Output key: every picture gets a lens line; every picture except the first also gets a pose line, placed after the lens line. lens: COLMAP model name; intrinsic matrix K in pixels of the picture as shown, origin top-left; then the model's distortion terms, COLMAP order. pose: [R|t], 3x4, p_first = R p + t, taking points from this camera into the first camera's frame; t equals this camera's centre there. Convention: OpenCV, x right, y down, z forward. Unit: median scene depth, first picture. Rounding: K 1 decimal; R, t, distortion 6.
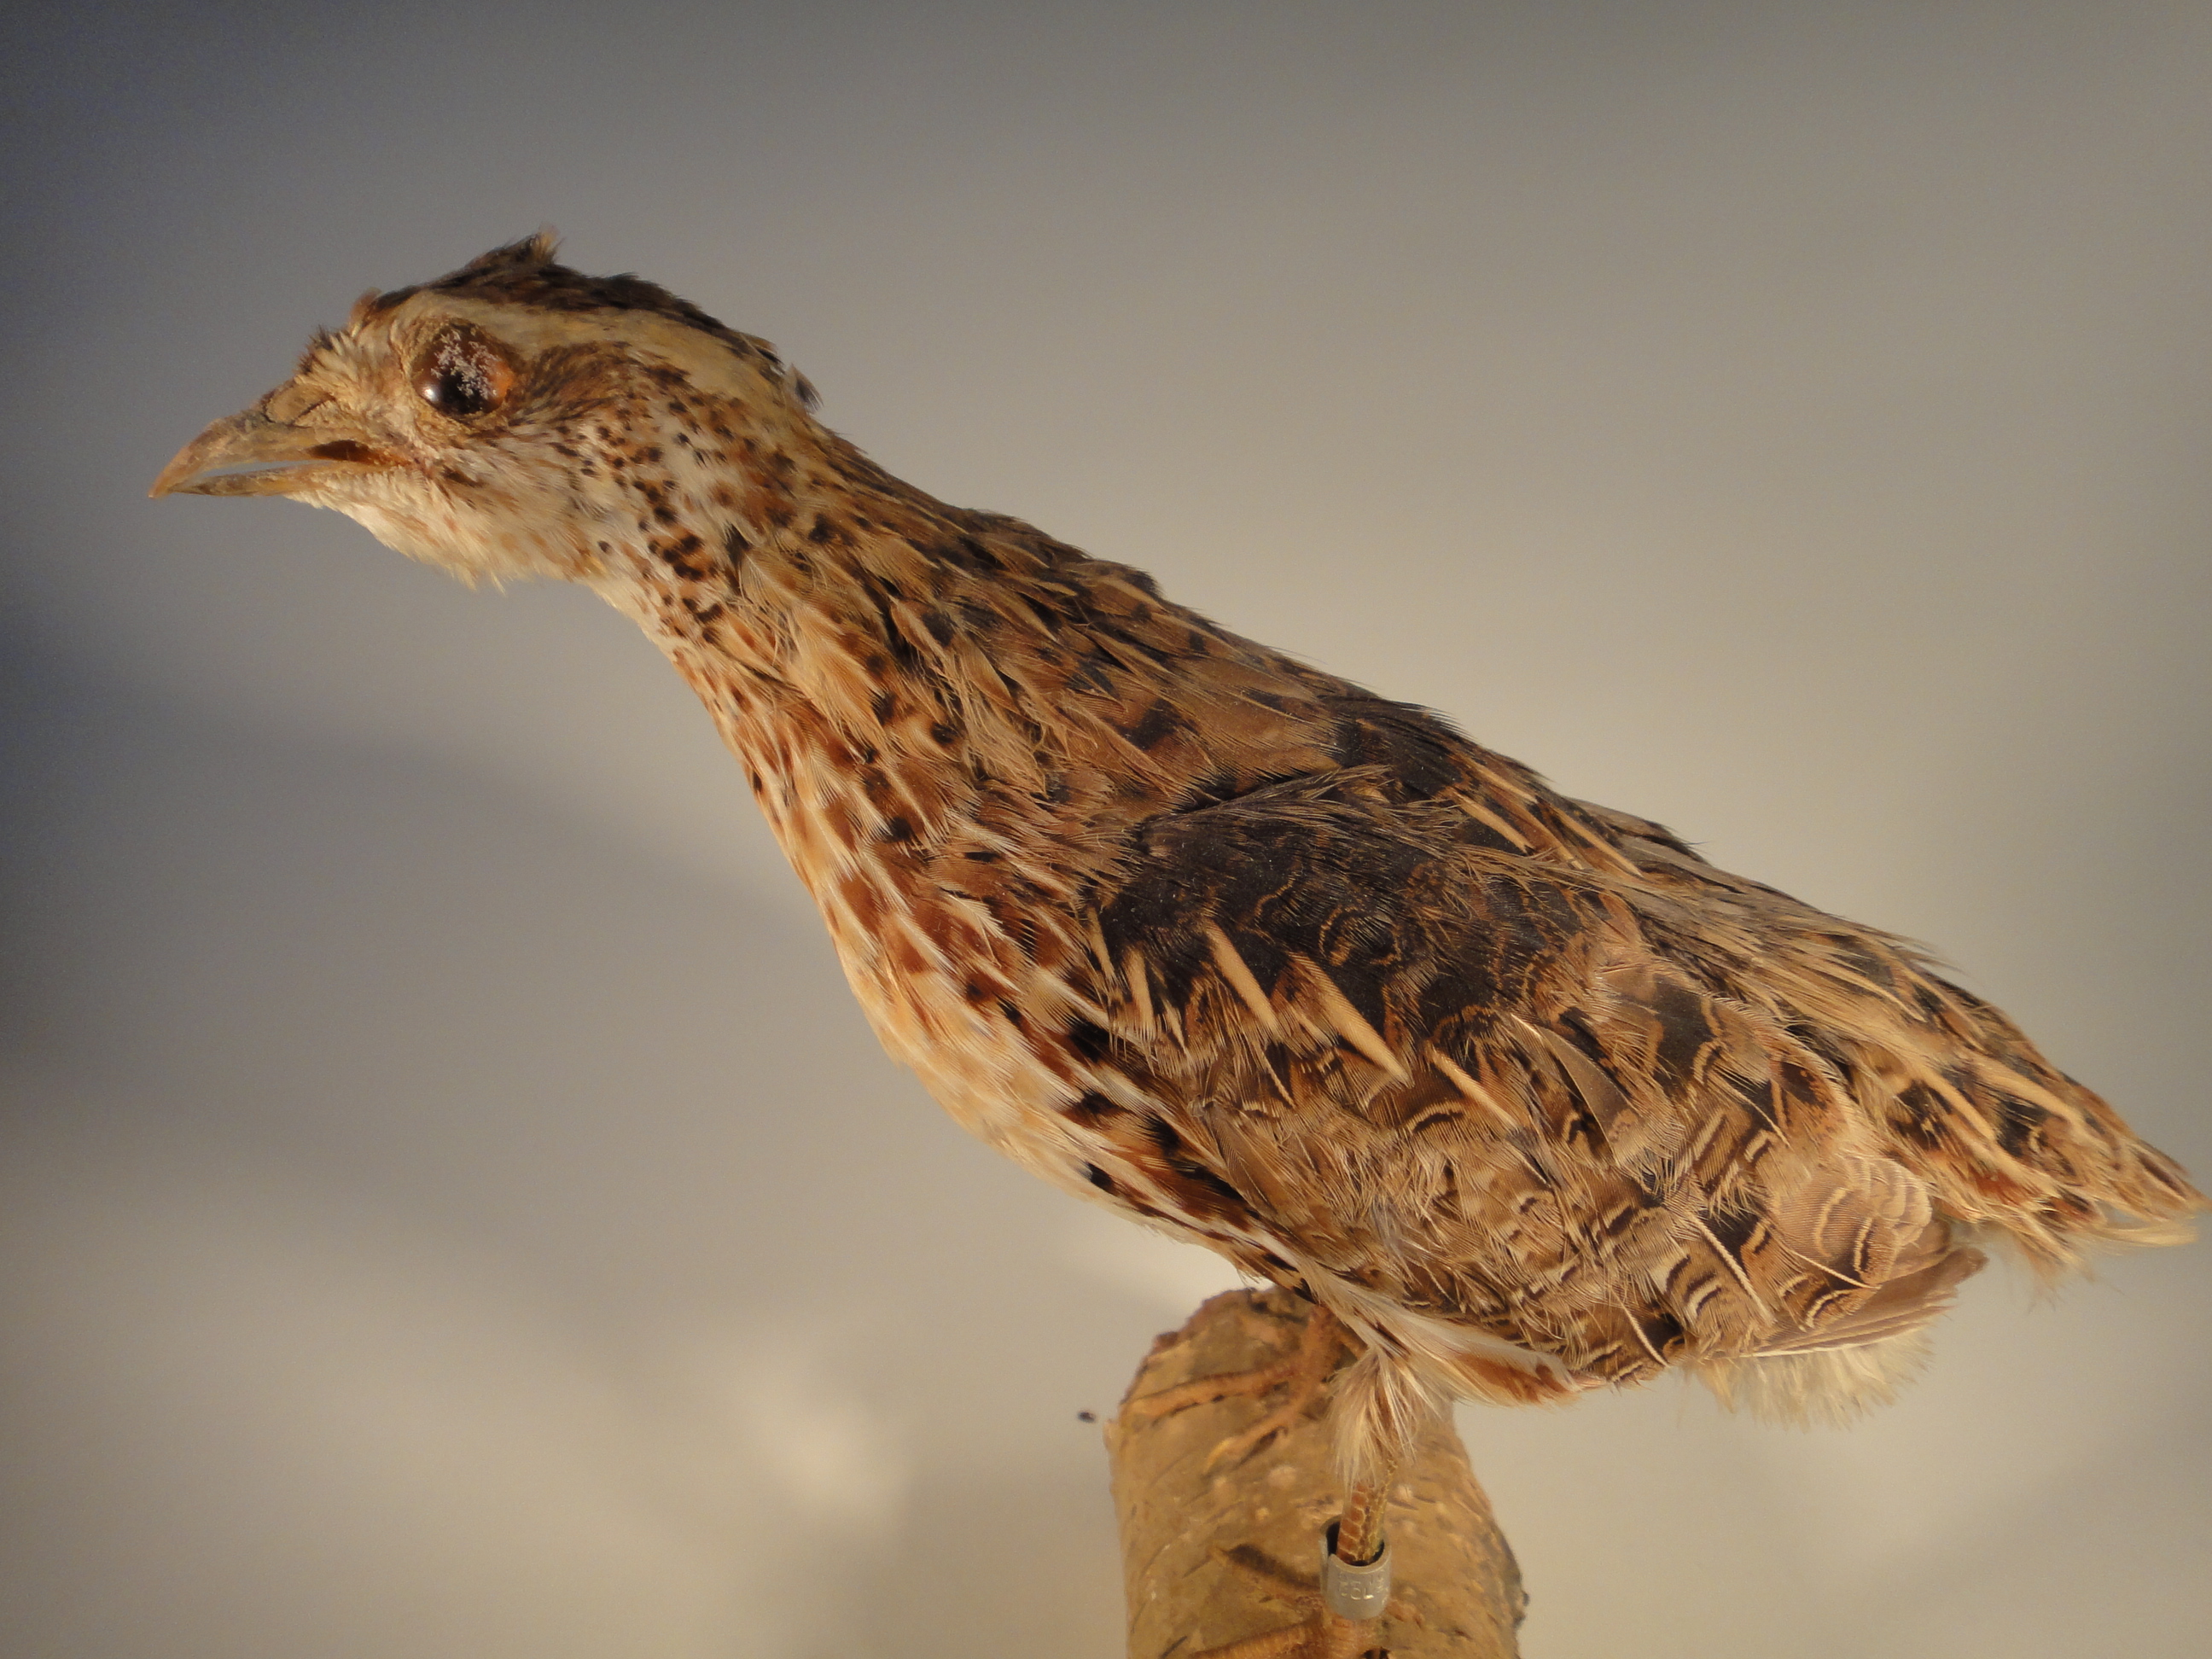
lens RADIAL K [[1571.6, 0, 1106.0], [0, 1571.6, 829.5], [0, 0, 1]] dist [0.028650, 0.002833]
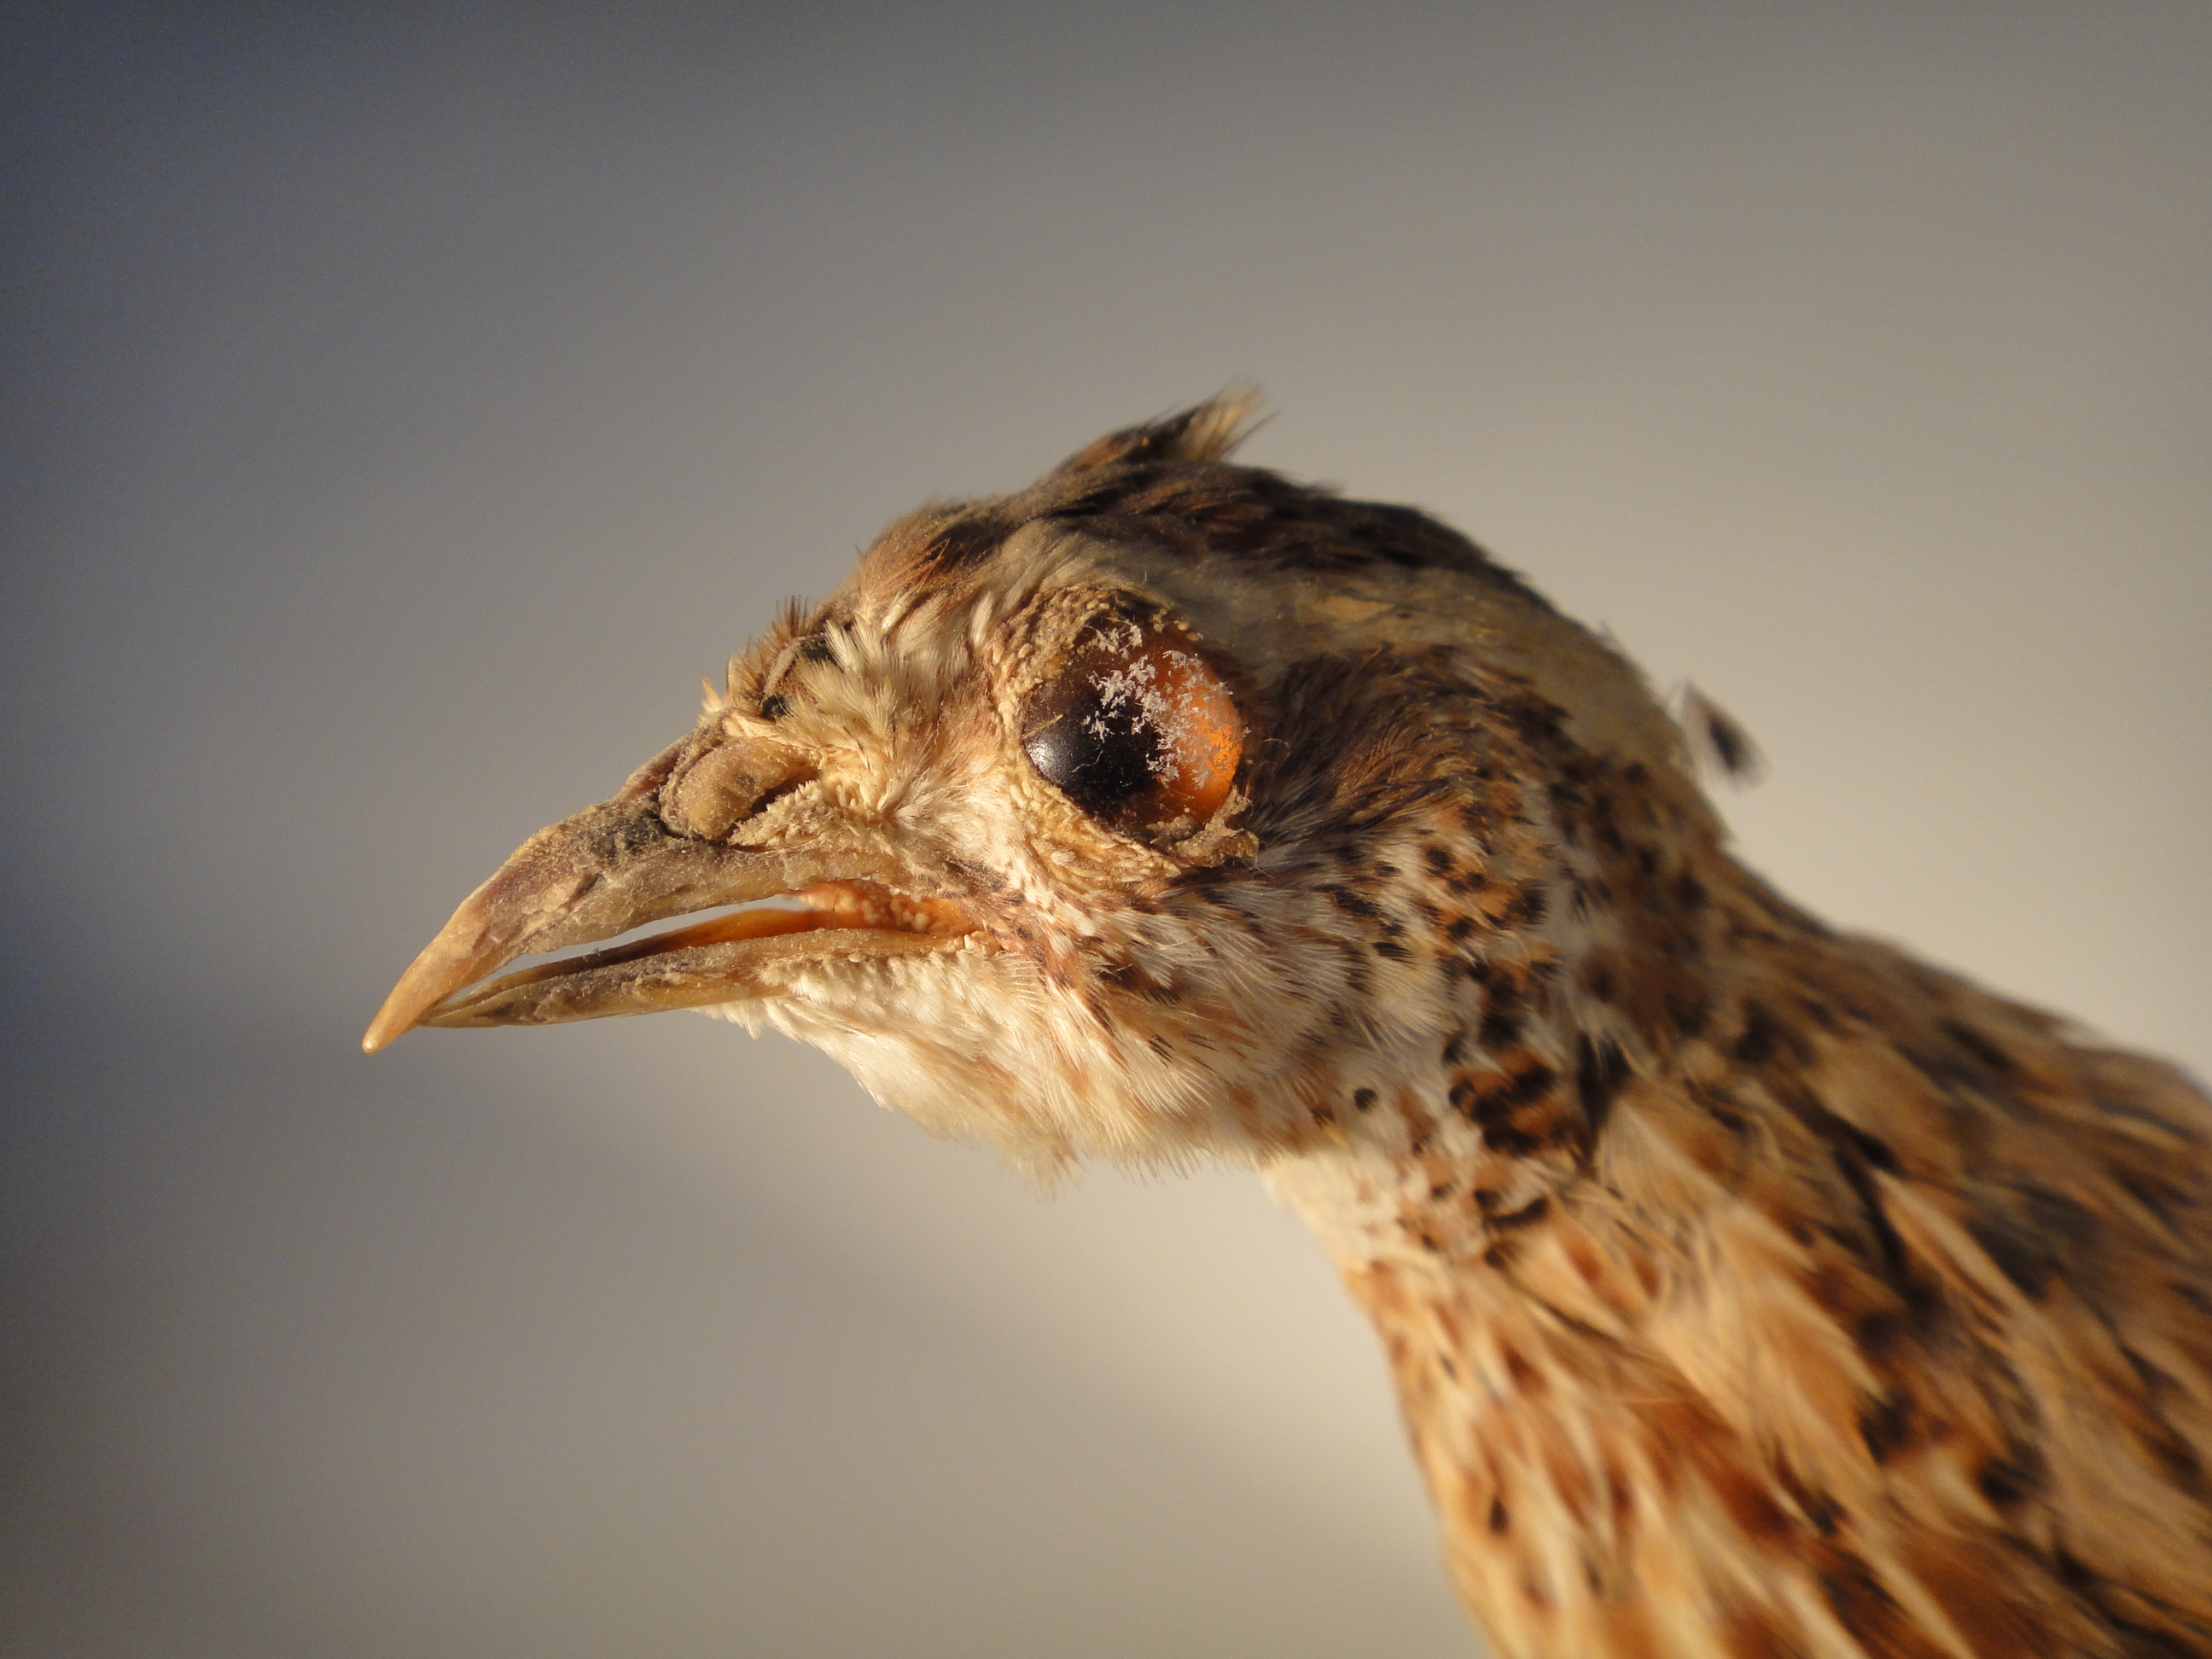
lens RADIAL K [[1571.6, 0, 1106.0], [0, 1571.6, 829.5], [0, 0, 1]] dist [0.028650, 0.002833]
pose [[0.997686, 0.025495, 0.063031, -0.409060], [-0.019363, 0.995188, -0.096053, -0.205464], [-0.065177, 0.094610, 0.993379, 0.554486]]
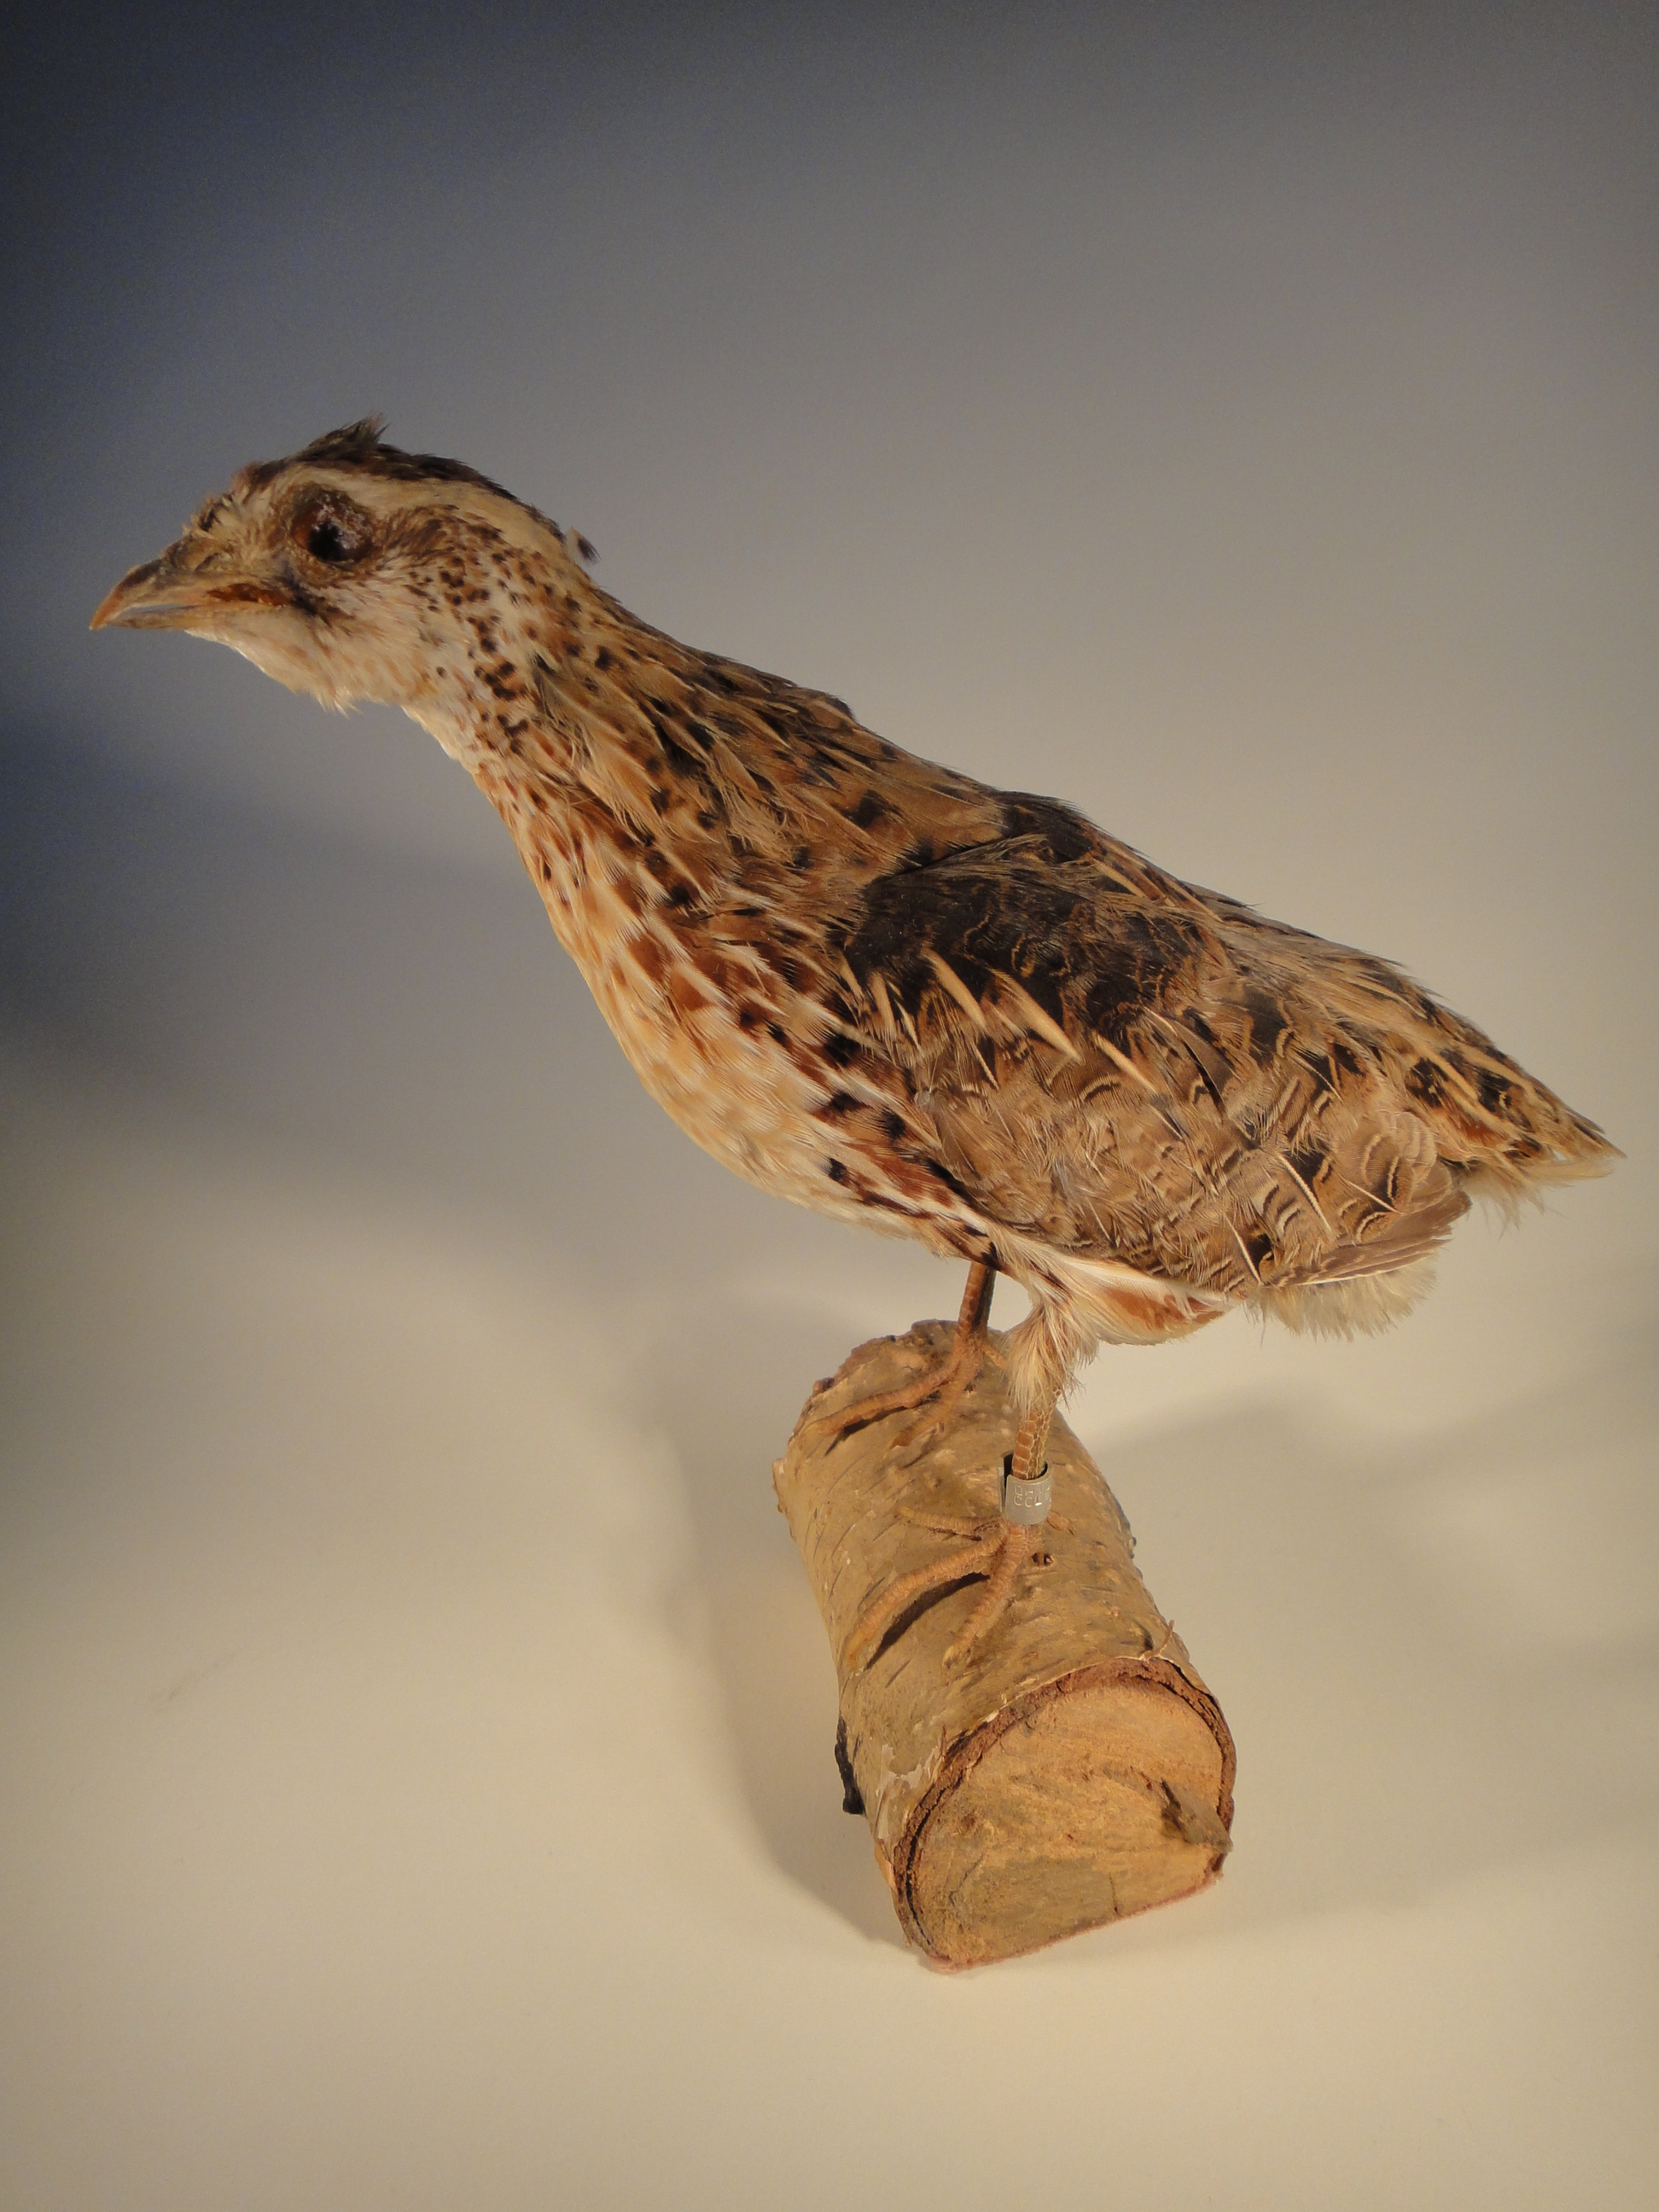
lens RADIAL K [[1571.6, 0, 829.5], [0, 1571.6, 1106.0], [0, 0, 1]] dist [0.028650, 0.002833]
pose [[0.986181, -0.057990, 0.155194, -0.222992], [0.054624, 0.998172, 0.025869, 0.146271], [-0.156410, -0.017034, 0.987545, -0.284966]]
